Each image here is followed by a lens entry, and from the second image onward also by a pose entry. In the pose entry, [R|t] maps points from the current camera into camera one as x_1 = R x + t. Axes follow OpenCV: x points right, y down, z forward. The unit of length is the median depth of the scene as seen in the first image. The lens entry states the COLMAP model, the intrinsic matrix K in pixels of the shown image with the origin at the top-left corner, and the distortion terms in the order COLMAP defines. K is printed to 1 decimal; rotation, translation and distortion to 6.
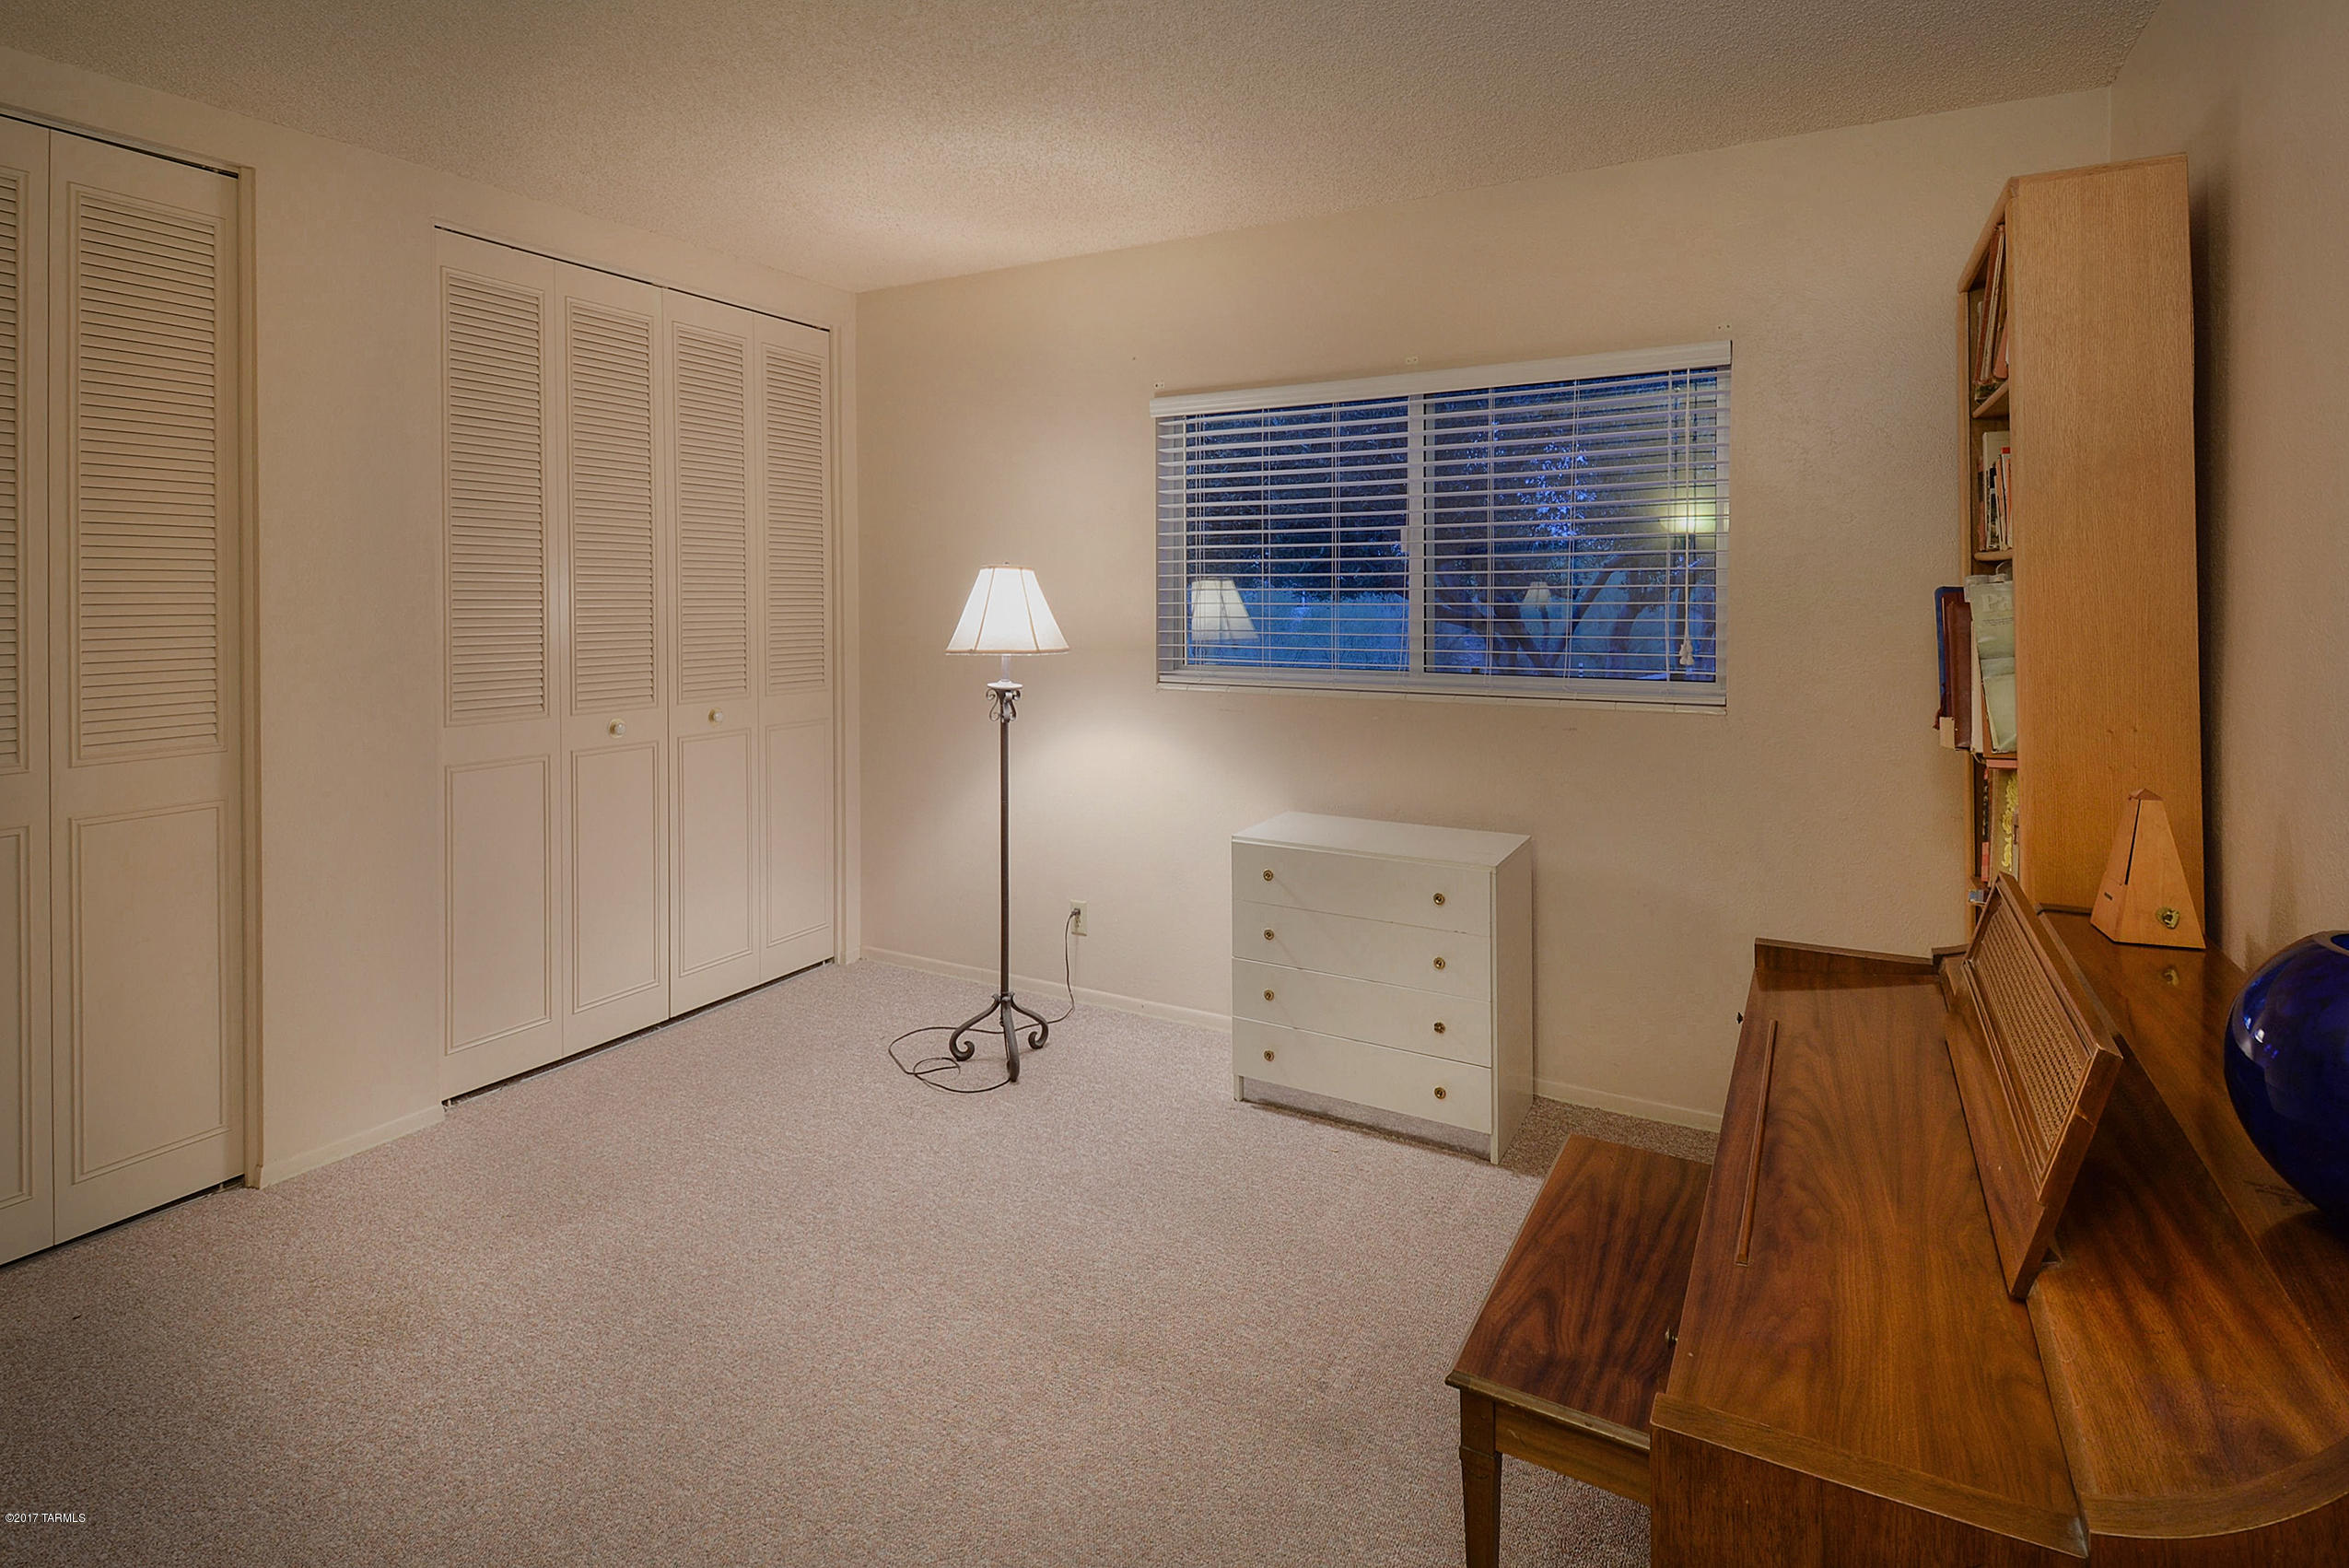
lens RADIAL K [[1123.5, 0, 1178.8], [0, 1123.5, 751.2], [0, 0, 1]] dist [0.042792, -0.018300]
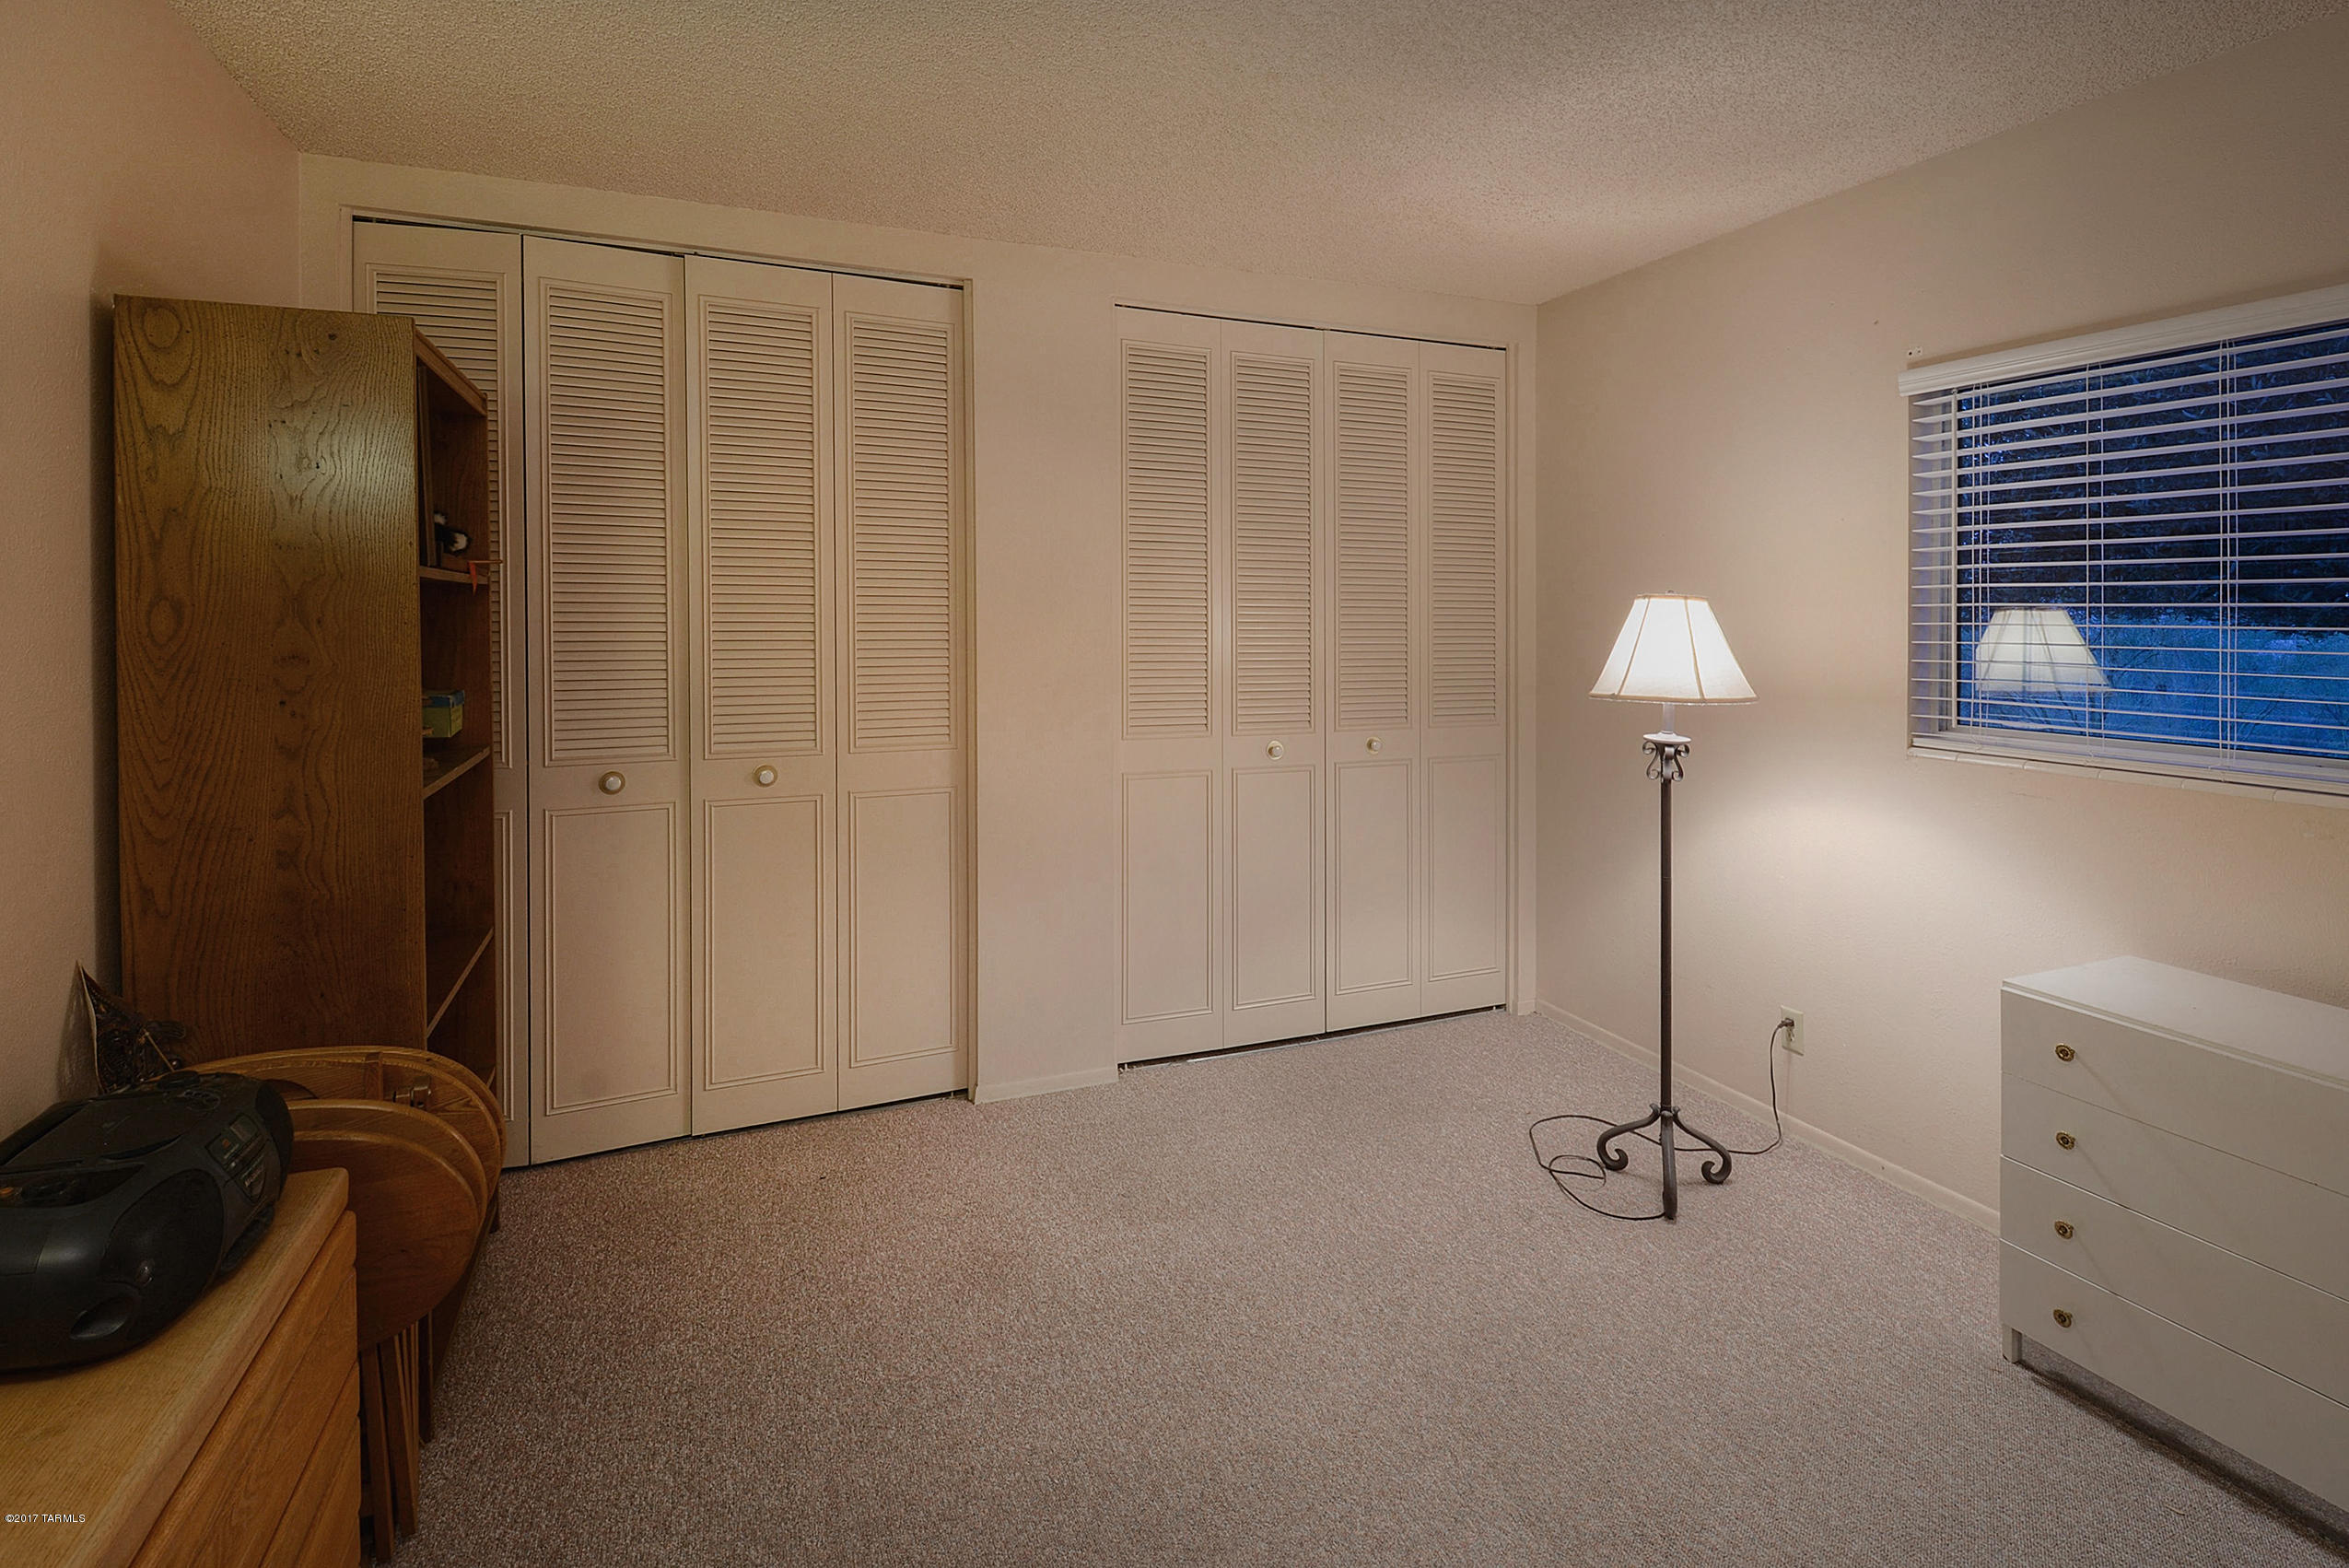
lens RADIAL K [[1109.5, 0, 1163.1], [0, 1109.5, 697.1], [0, 0, 1]] dist [0.038794, -0.023065]
pose [[0.785553, 0.053268, -0.616497, 0.057725], [-0.095282, 0.994819, -0.035453, -0.023661], [0.611415, 0.086591, 0.786558, 0.125250]]
